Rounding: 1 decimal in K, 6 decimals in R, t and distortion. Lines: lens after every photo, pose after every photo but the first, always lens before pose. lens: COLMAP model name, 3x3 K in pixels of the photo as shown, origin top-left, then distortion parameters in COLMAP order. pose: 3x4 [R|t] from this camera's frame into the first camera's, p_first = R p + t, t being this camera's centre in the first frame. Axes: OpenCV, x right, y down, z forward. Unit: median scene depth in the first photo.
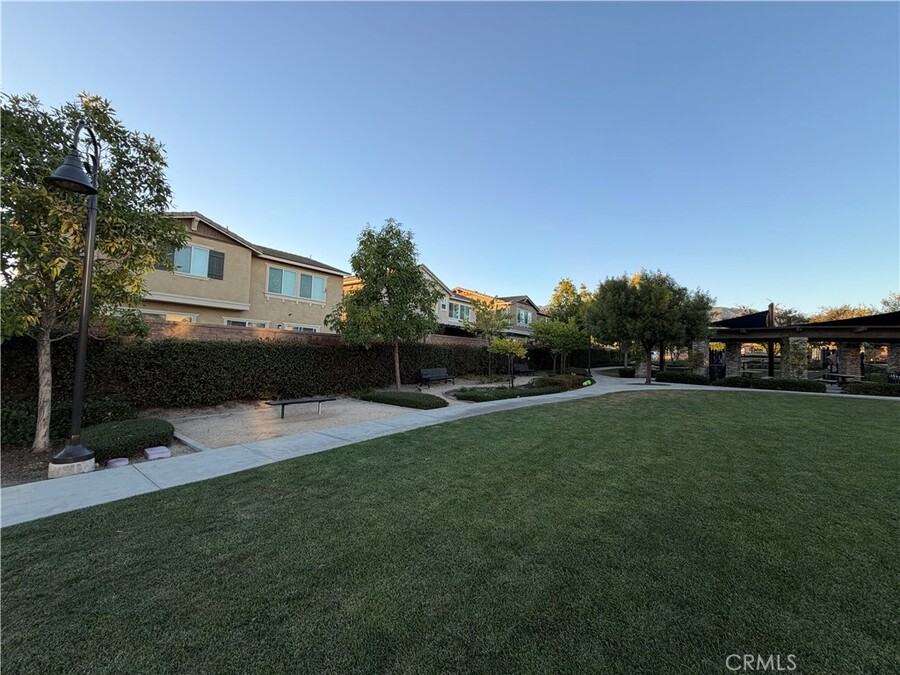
lens RADIAL K [[358.7, 0, 447.8], [0, 358.7, 336.0], [0, 0, 1]] dist [0.001085, 0.000071]
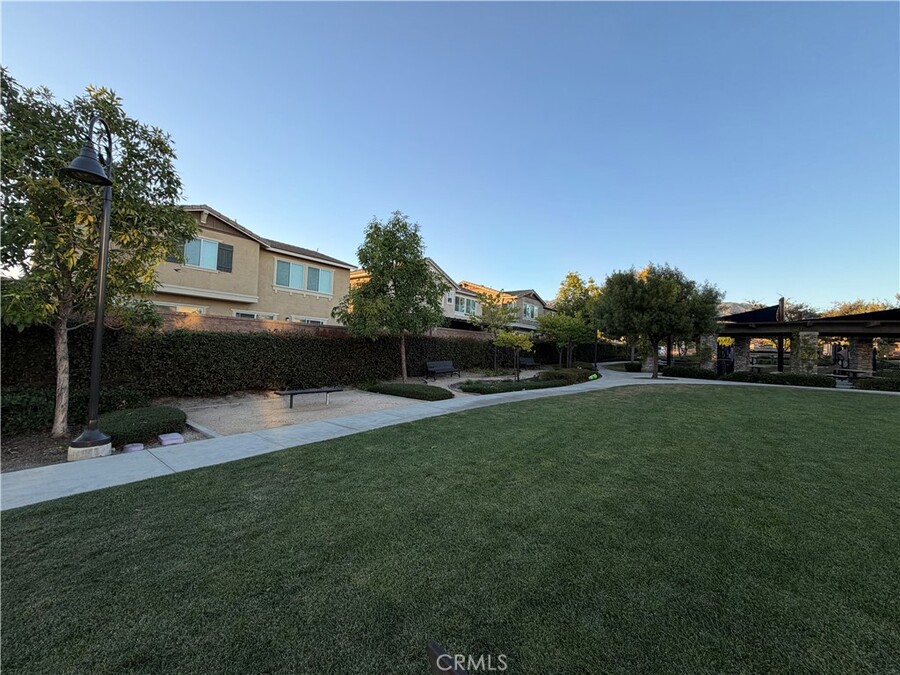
lens RADIAL K [[358.7, 0, 447.8], [0, 358.7, 336.5], [0, 0, 1]] dist [0.001085, 0.000071]
pose [[0.999862, 0.004385, -0.016040, -0.000691], [-0.004121, 0.999857, 0.016399, 0.006275], [0.016109, -0.016330, 0.999737, -0.005090]]
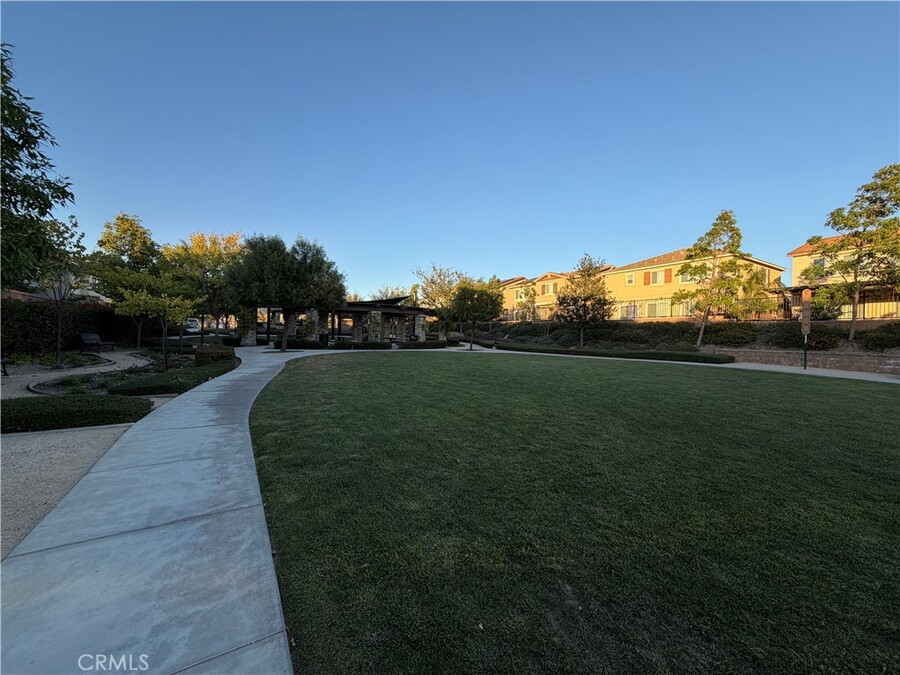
lens RADIAL K [[358.7, 0, 448.2], [0, 358.7, 338.3], [0, 0, 1]] dist [0.001085, 0.000071]
pose [[0.345246, -0.028074, 0.938092, -0.362014], [-0.060064, 0.996842, 0.051938, 0.029860], [-0.936588, -0.074277, 0.342470, 0.387313]]
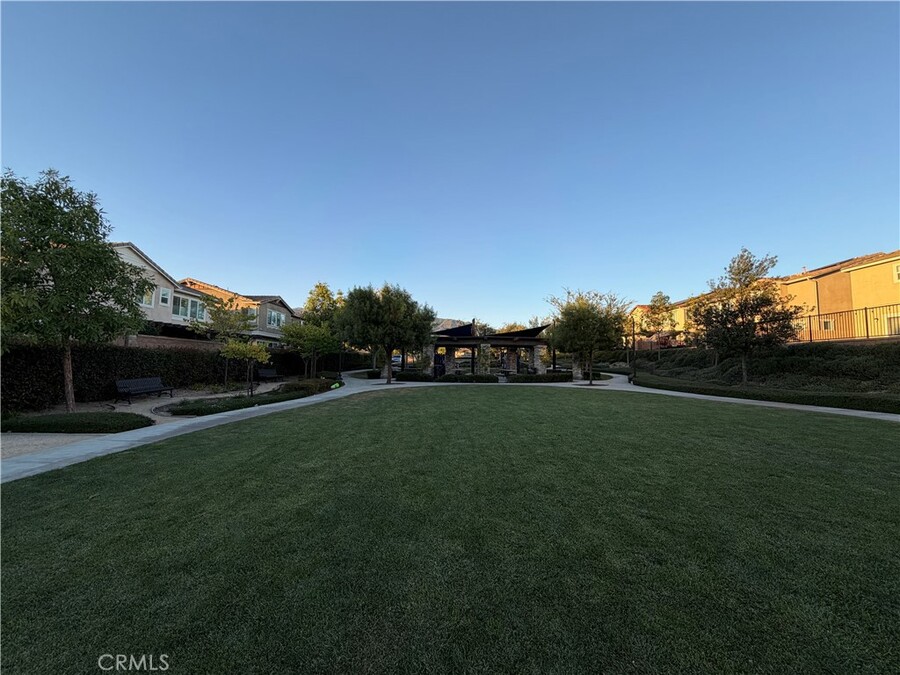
lens RADIAL K [[358.7, 0, 448.7], [0, 358.7, 342.1], [0, 0, 1]] dist [0.001085, 0.000071]
pose [[0.800109, 0.014233, 0.599686, 0.042847], [-0.017551, 0.999846, -0.000314, -0.001546], [-0.599598, -0.010274, 0.800236, -0.038609]]
